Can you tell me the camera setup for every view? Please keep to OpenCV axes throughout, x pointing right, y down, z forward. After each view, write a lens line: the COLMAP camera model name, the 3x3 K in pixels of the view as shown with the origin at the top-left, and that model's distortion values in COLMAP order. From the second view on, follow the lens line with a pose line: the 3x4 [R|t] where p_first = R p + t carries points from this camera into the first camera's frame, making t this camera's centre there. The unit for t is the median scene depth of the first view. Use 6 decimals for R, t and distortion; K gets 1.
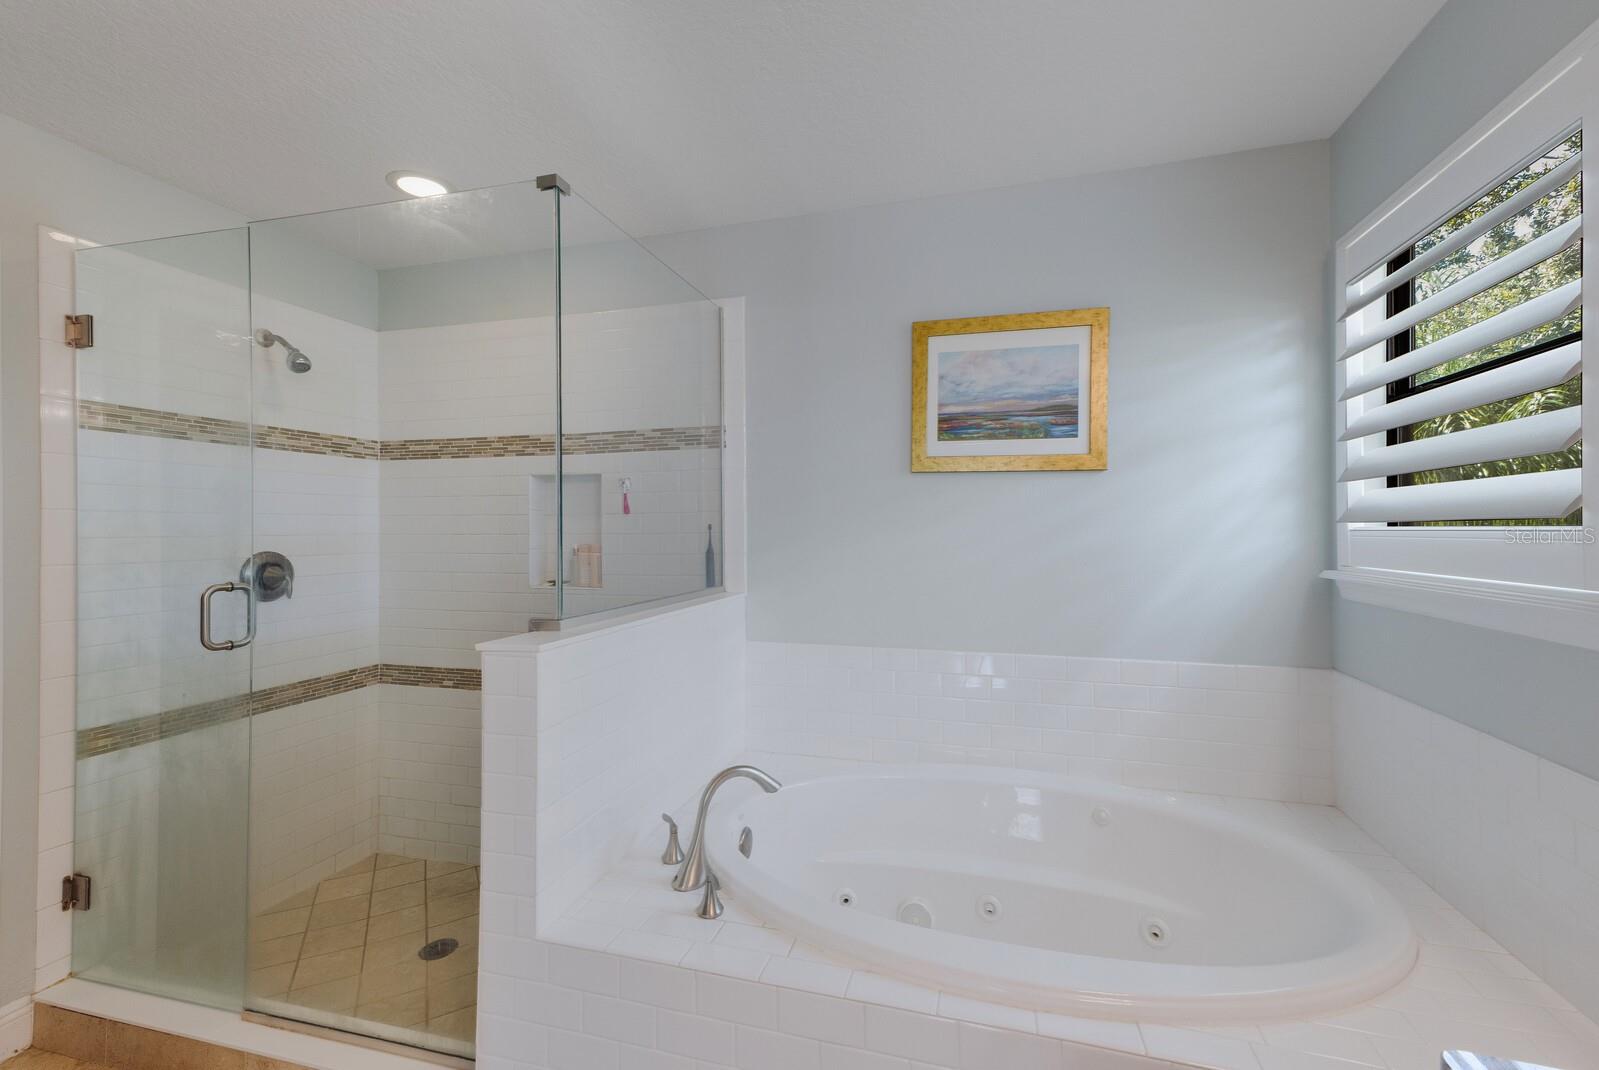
lens RADIAL K [[685.0, 0, 804.9], [0, 685.0, 525.4], [0, 0, 1]] dist [0.017414, -0.002091]
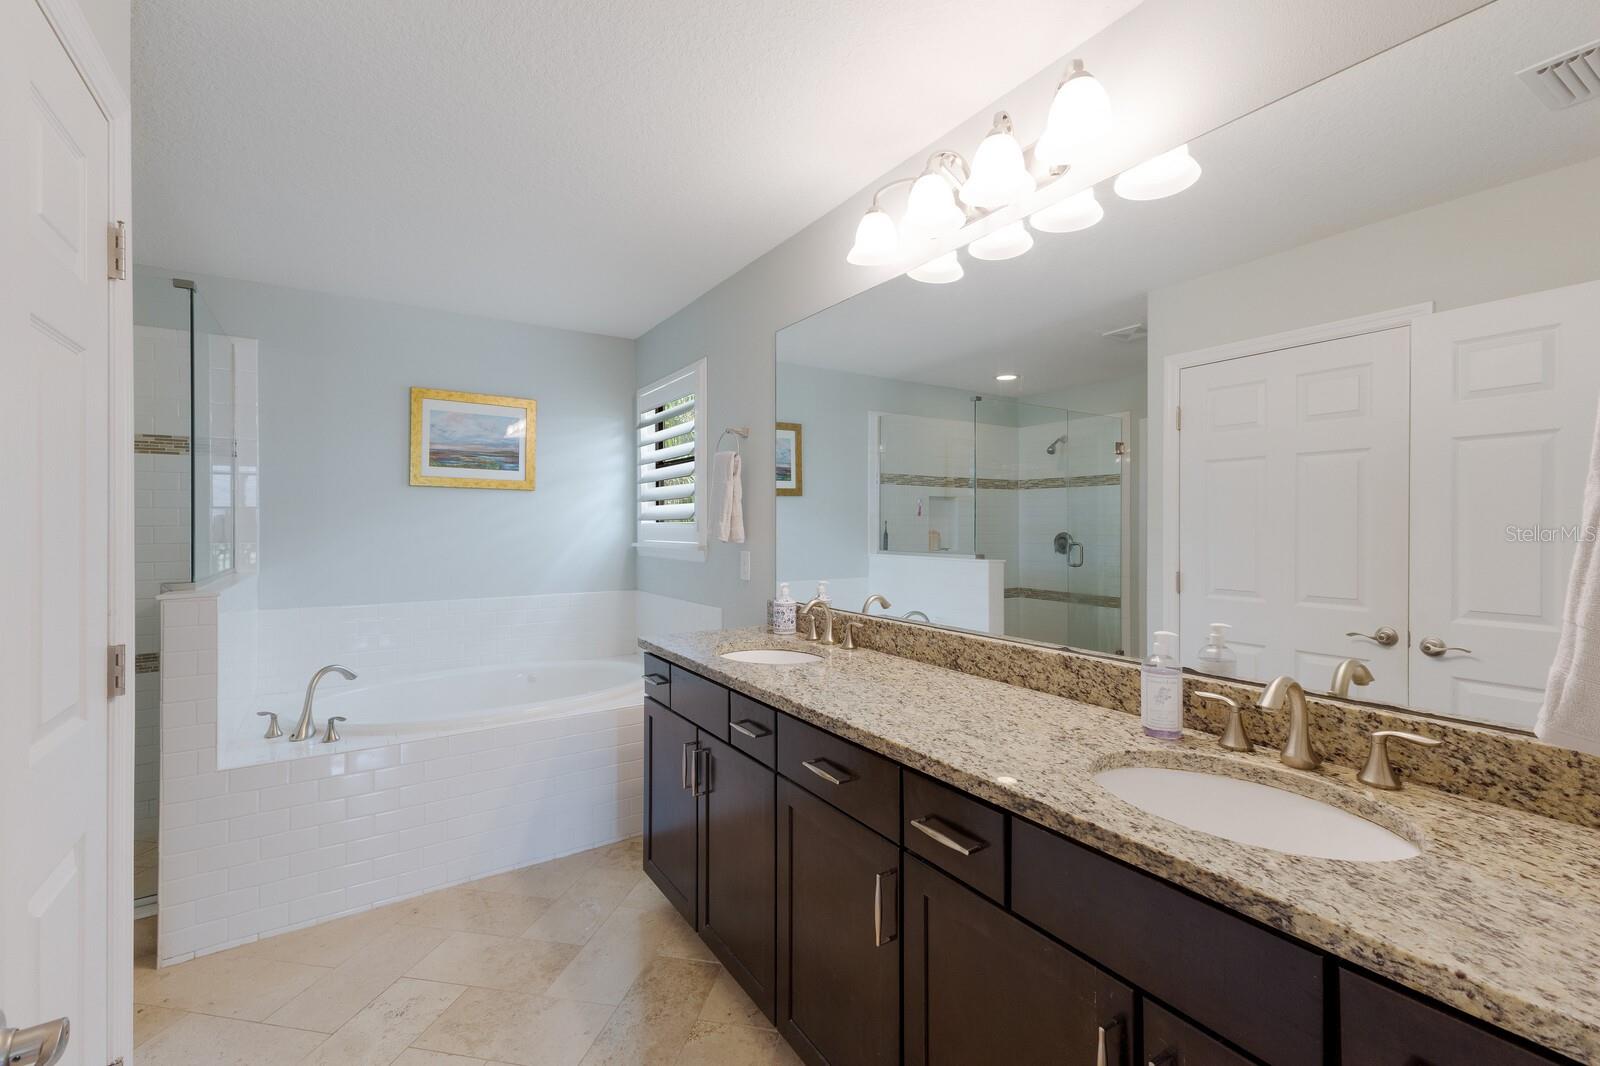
lens RADIAL K [[685.5, 0, 801.7], [0, 685.5, 523.6], [0, 0, 1]] dist [0.017414, -0.002091]
pose [[0.658386, 0.005114, 0.752663, -0.478765], [-0.005458, 0.999983, -0.002020, 0.006369], [-0.752661, -0.002778, 0.658402, -0.749138]]
